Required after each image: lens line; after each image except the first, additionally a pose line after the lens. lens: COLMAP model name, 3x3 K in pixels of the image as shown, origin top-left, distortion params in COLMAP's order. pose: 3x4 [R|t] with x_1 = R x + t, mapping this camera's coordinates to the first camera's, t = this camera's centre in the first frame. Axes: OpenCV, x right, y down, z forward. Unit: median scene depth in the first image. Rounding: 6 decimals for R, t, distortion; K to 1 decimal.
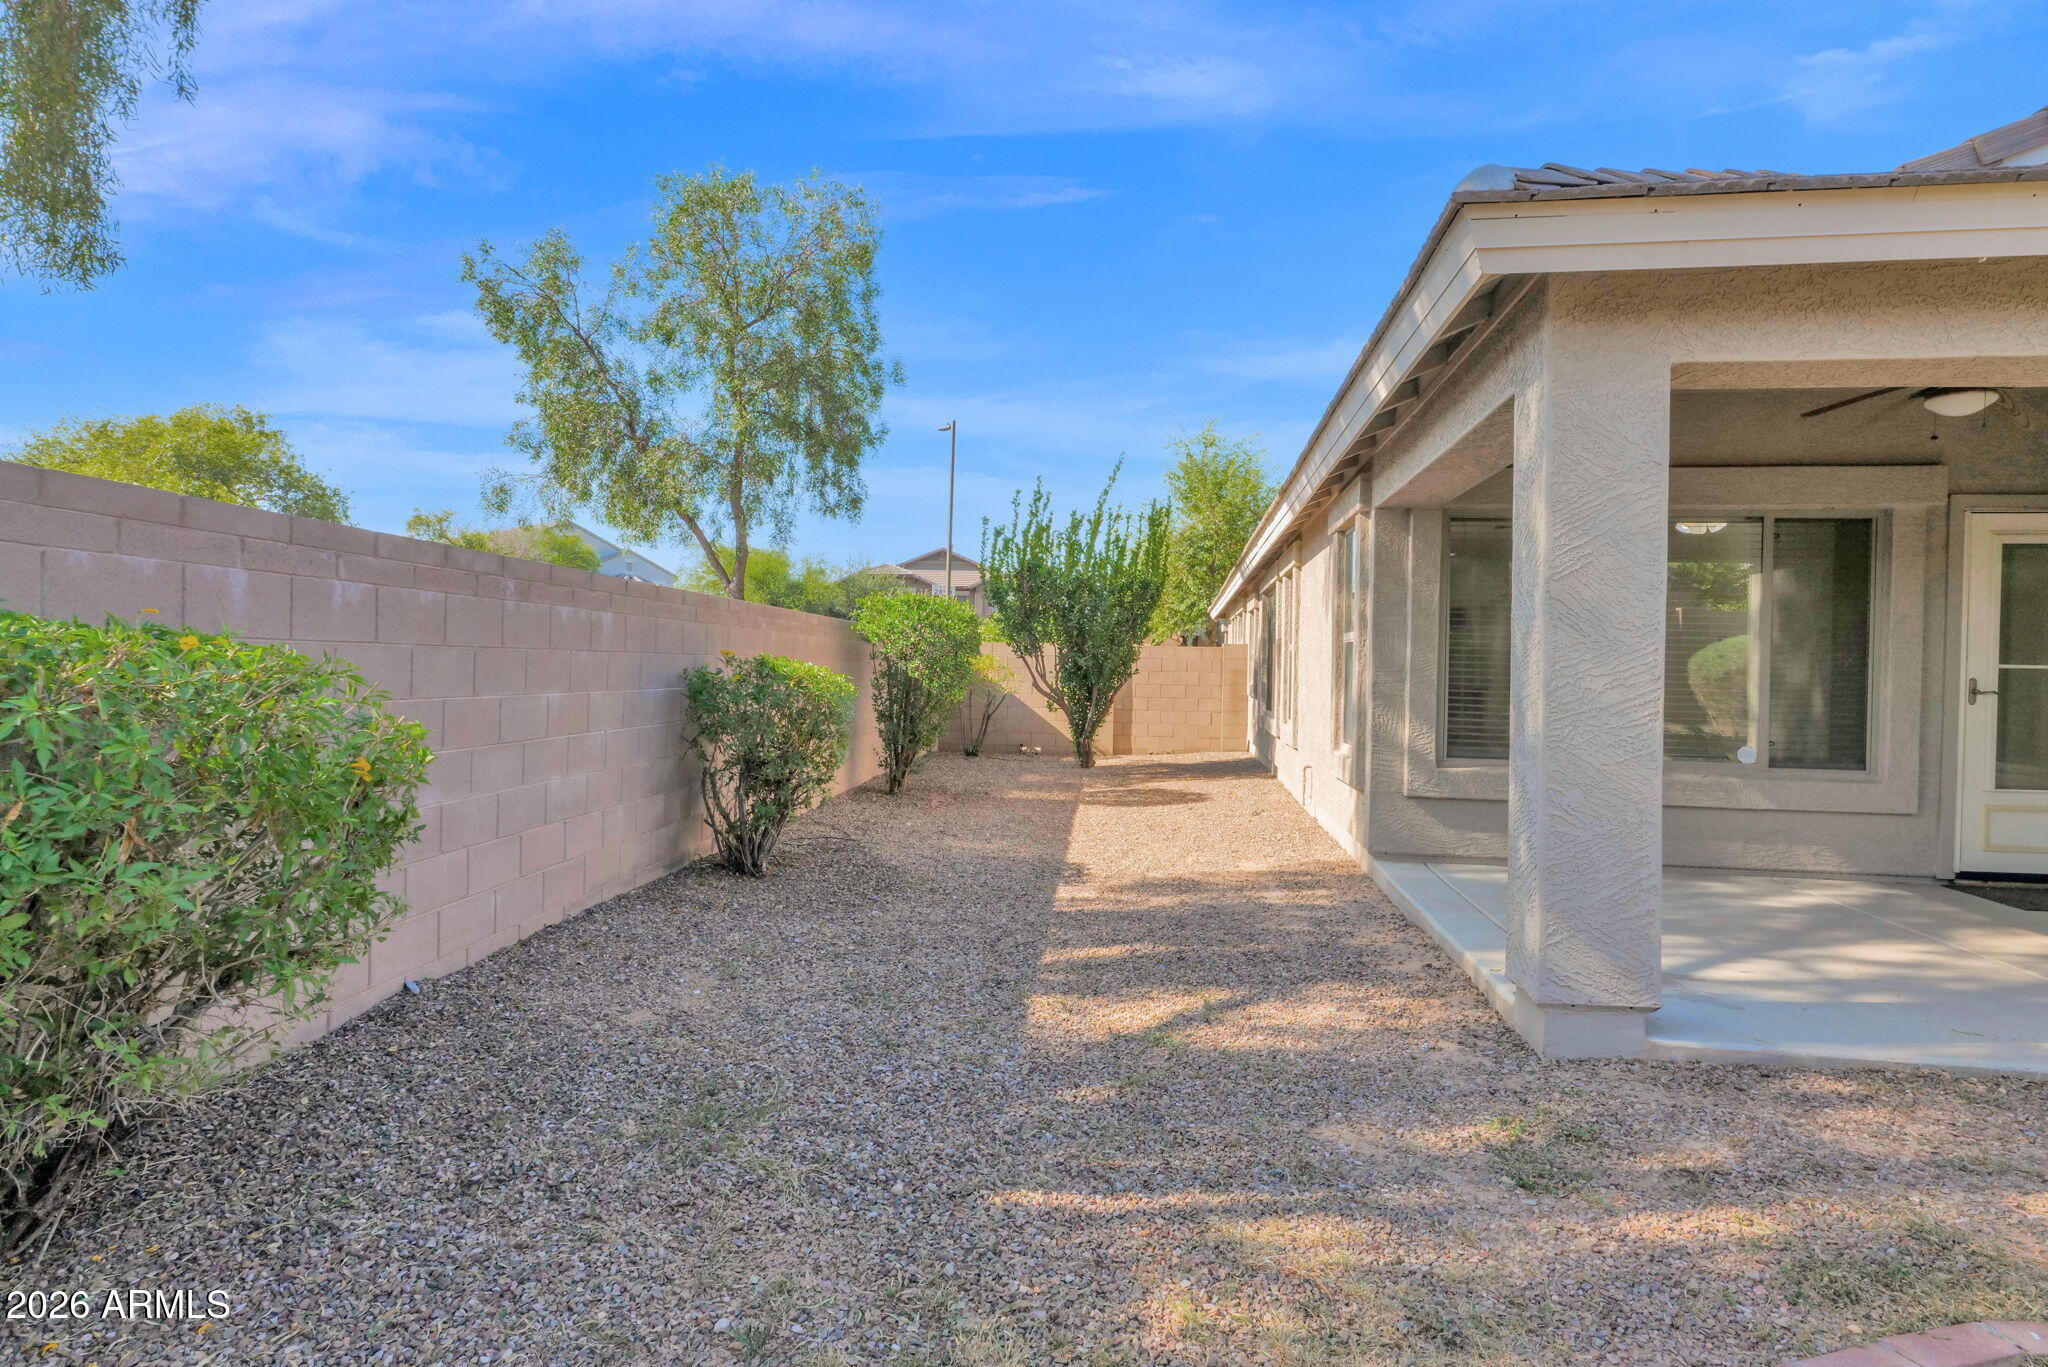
lens RADIAL K [[1045.2, 0, 1035.3], [0, 1045.2, 681.1], [0, 0, 1]] dist [-0.010316, 0.001650]
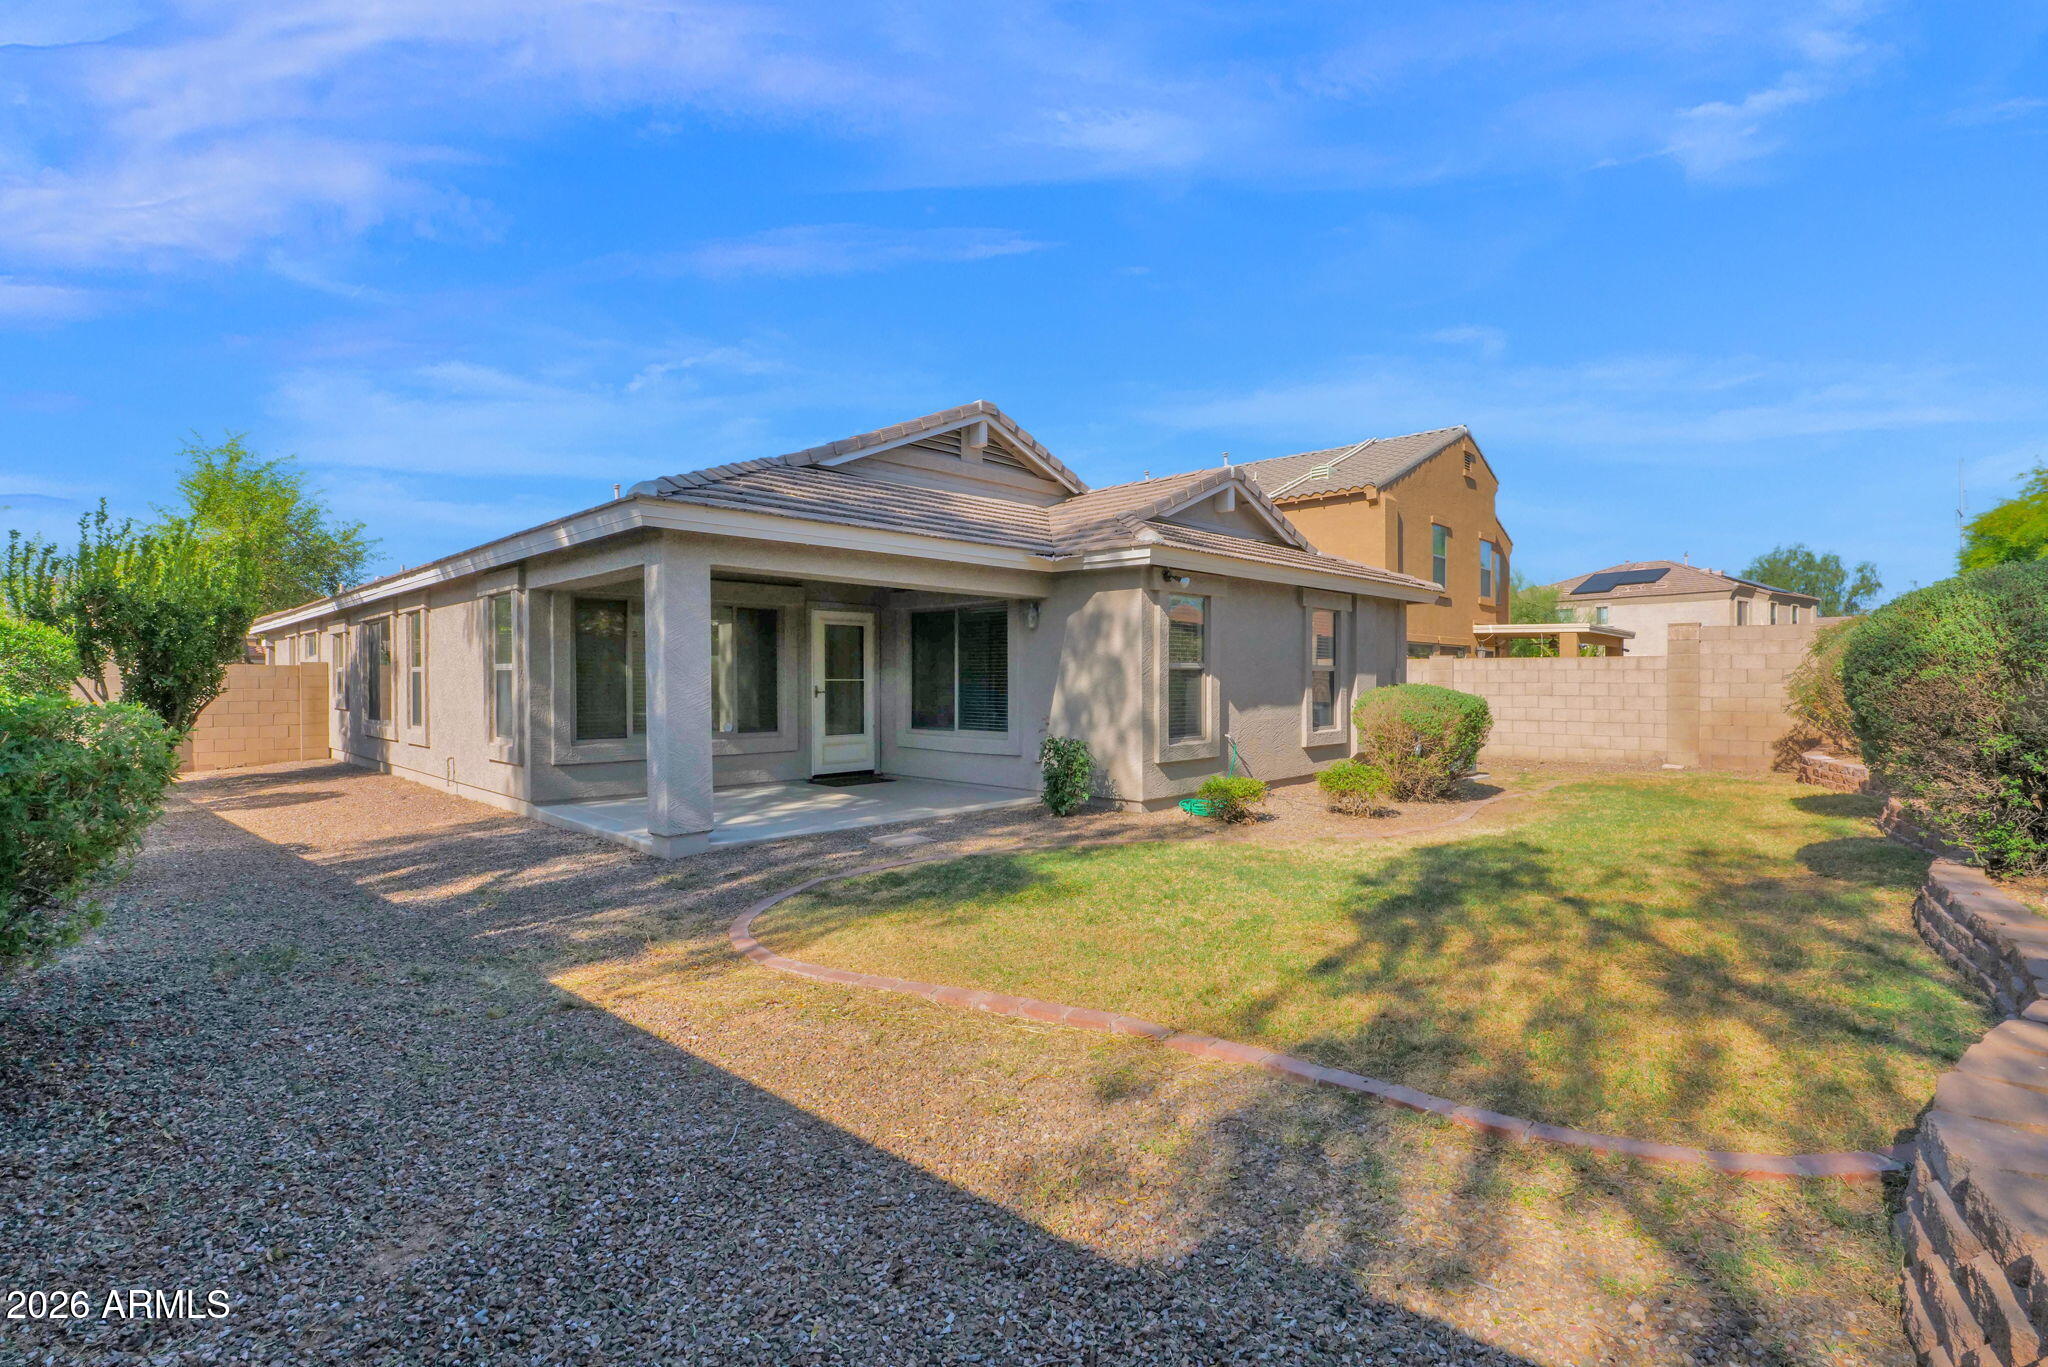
lens RADIAL K [[924.6, 0, 1012.5], [0, 924.6, 686.7], [0, 0, 1]] dist [-0.018507, 0.000612]
pose [[0.598174, -0.024851, 0.800981, -0.403902], [0.022271, 0.999649, 0.014382, -0.019556], [-0.801057, 0.009236, 0.598517, -0.491139]]
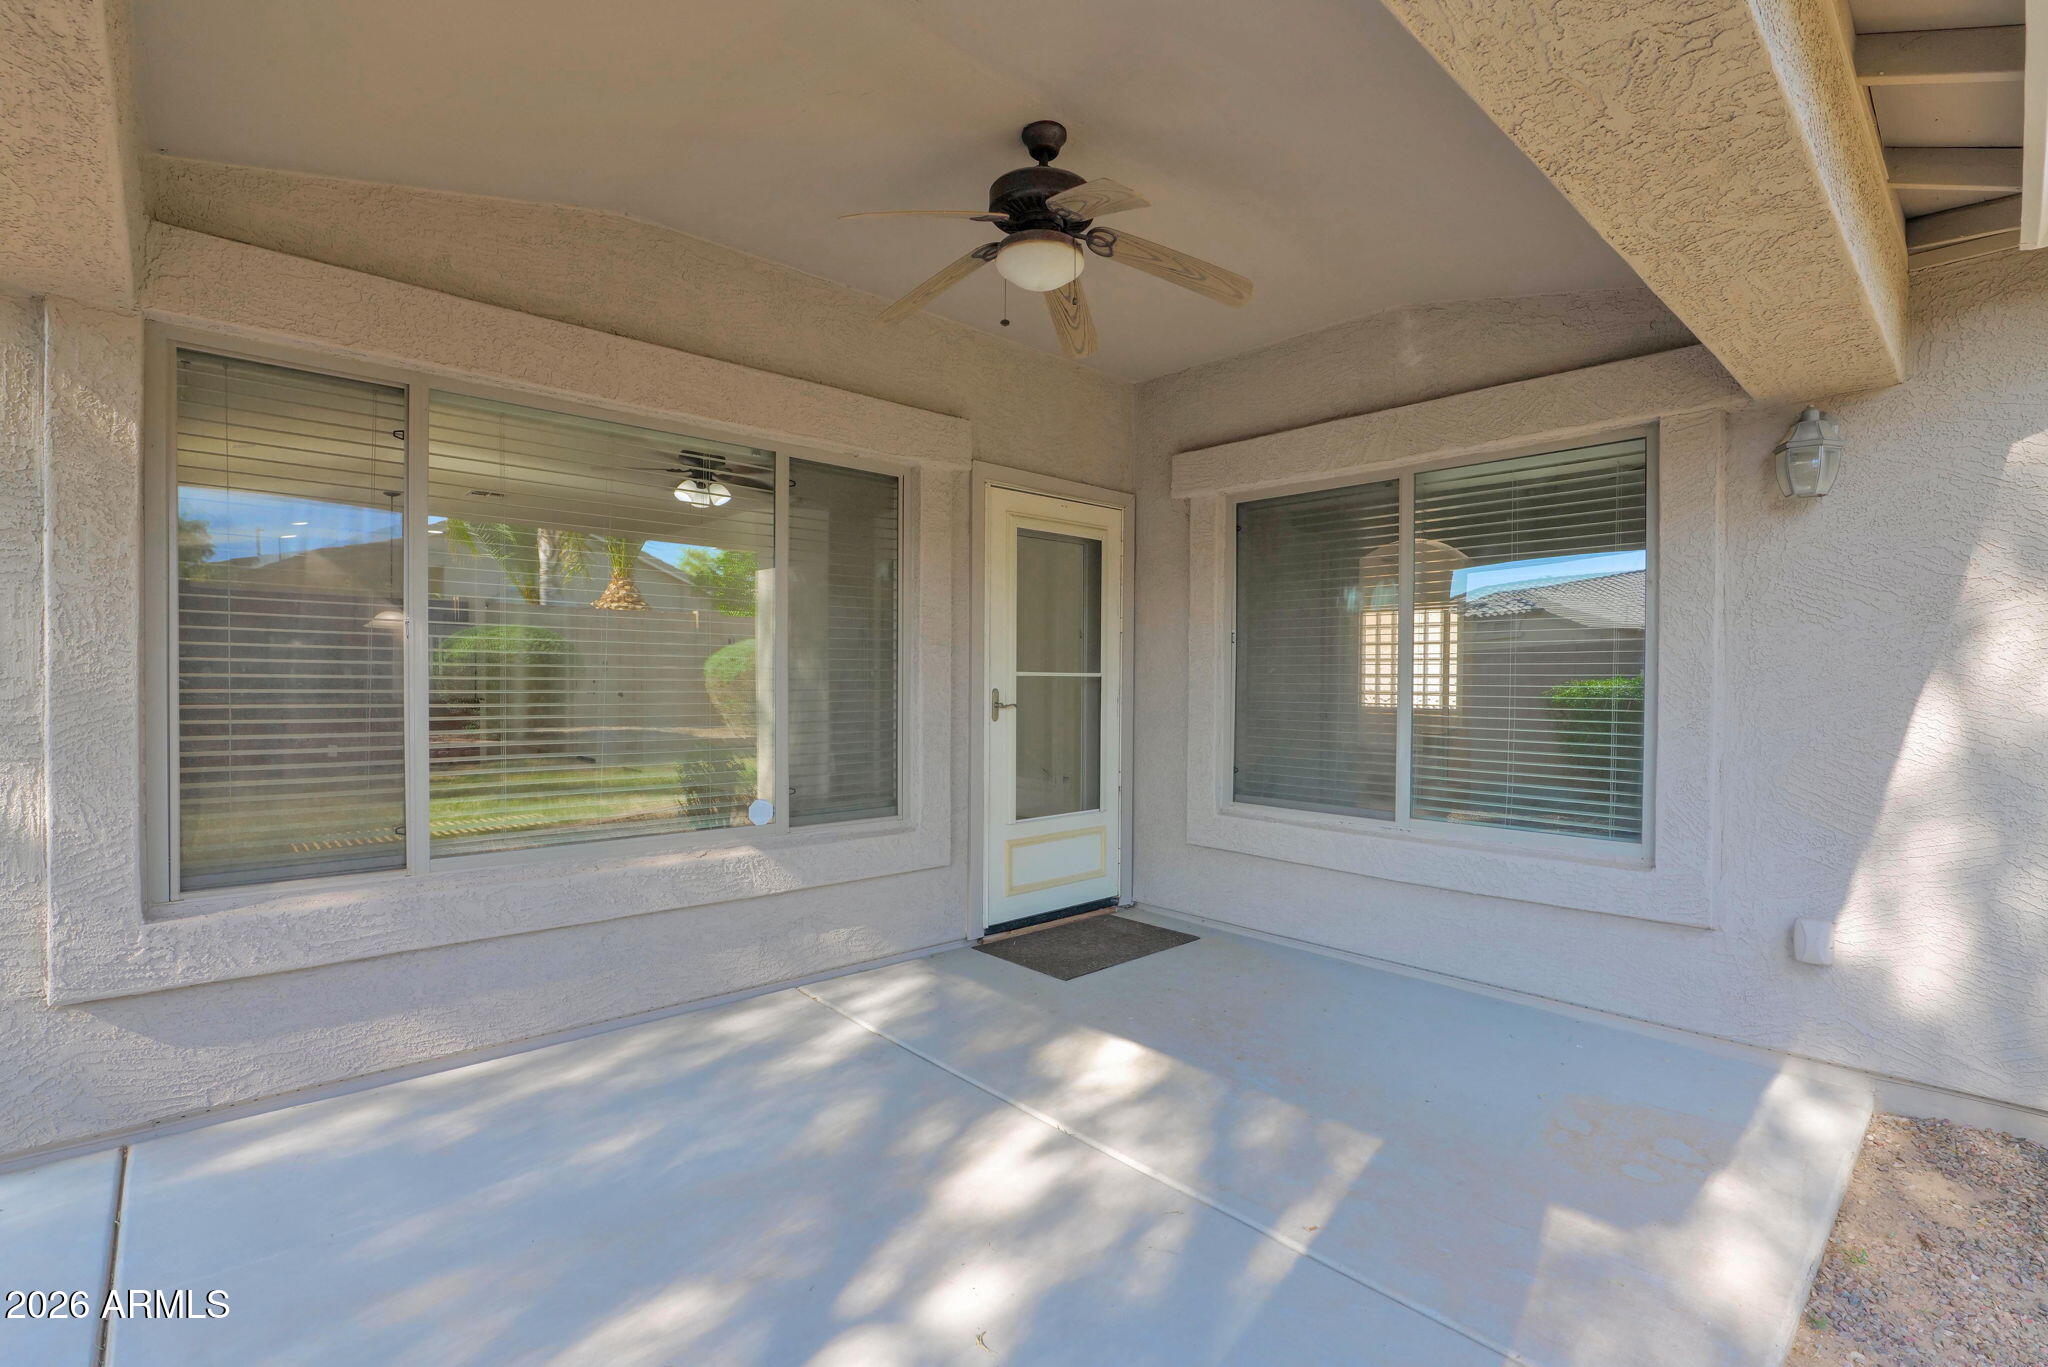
lens RADIAL K [[924.6, 0, 1007.3], [0, 924.6, 699.8], [0, 0, 1]] dist [-0.018507, 0.000612]
pose [[0.644606, -0.030795, 0.763895, 0.348819], [0.014679, 0.999503, 0.027907, -0.014180], [-0.764374, -0.006775, 0.644737, 0.517538]]
